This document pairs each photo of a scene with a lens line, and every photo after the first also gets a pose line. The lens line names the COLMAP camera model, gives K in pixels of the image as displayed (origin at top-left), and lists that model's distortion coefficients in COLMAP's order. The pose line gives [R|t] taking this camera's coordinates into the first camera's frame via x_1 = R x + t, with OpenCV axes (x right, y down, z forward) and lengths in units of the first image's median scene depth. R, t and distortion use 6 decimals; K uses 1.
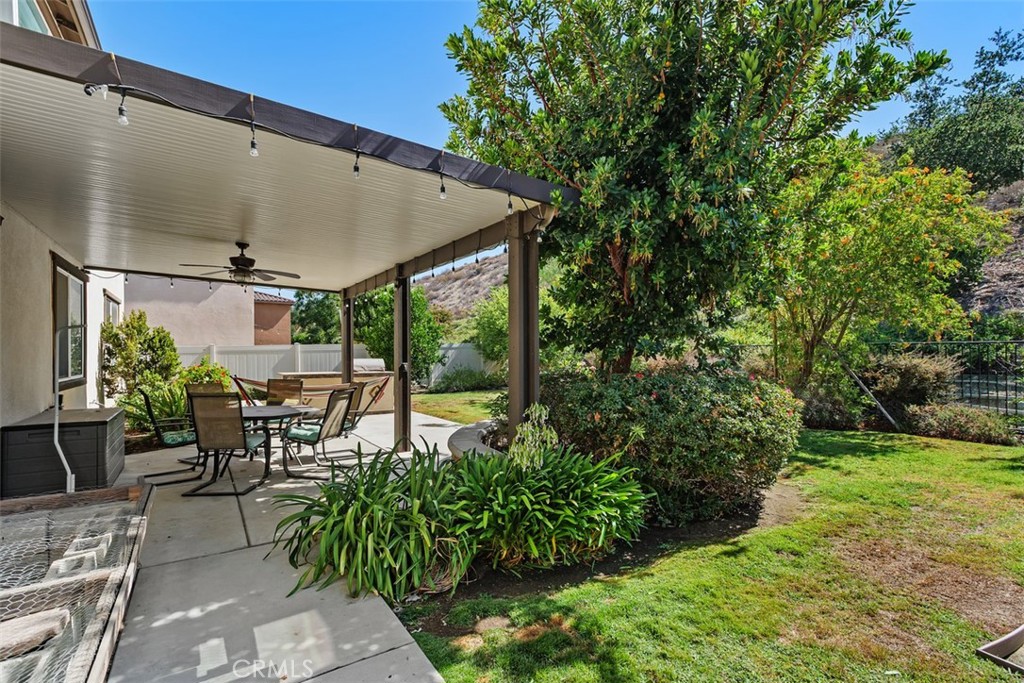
lens RADIAL K [[475.6, 0, 513.3], [0, 475.6, 347.5], [0, 0, 1]] dist [0.006123, -0.000023]
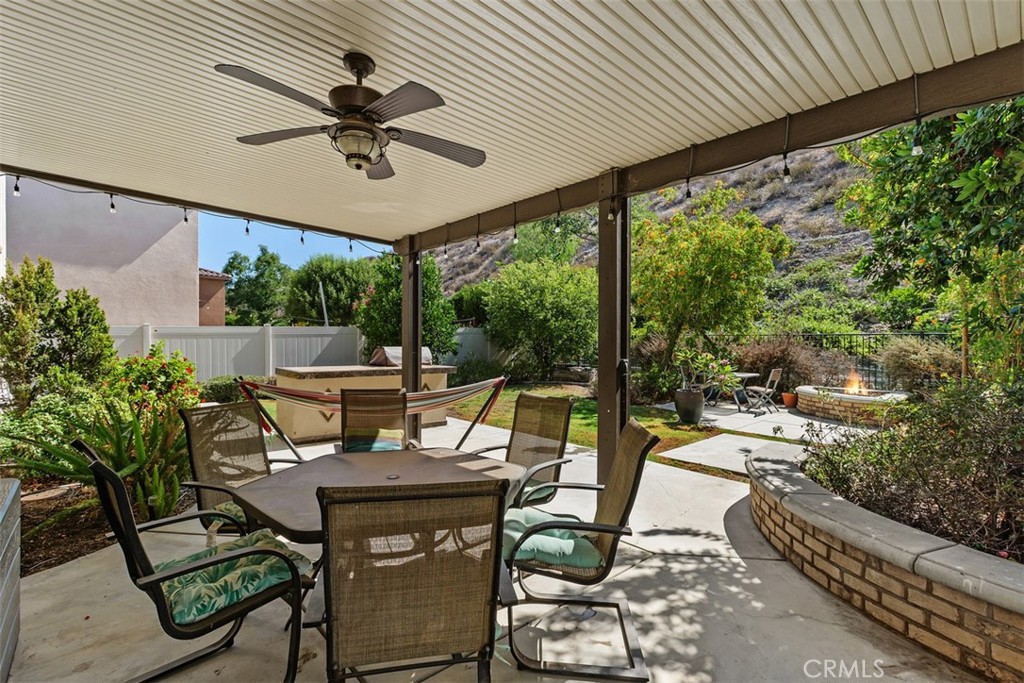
lens RADIAL K [[475.6, 0, 515.6], [0, 475.6, 338.4], [0, 0, 1]] dist [0.006123, -0.000023]
pose [[0.990308, 0.012125, 0.138355, -0.299433], [-0.013234, 0.999887, 0.007100, 0.004740], [-0.138254, -0.008863, 0.990357, 0.357087]]
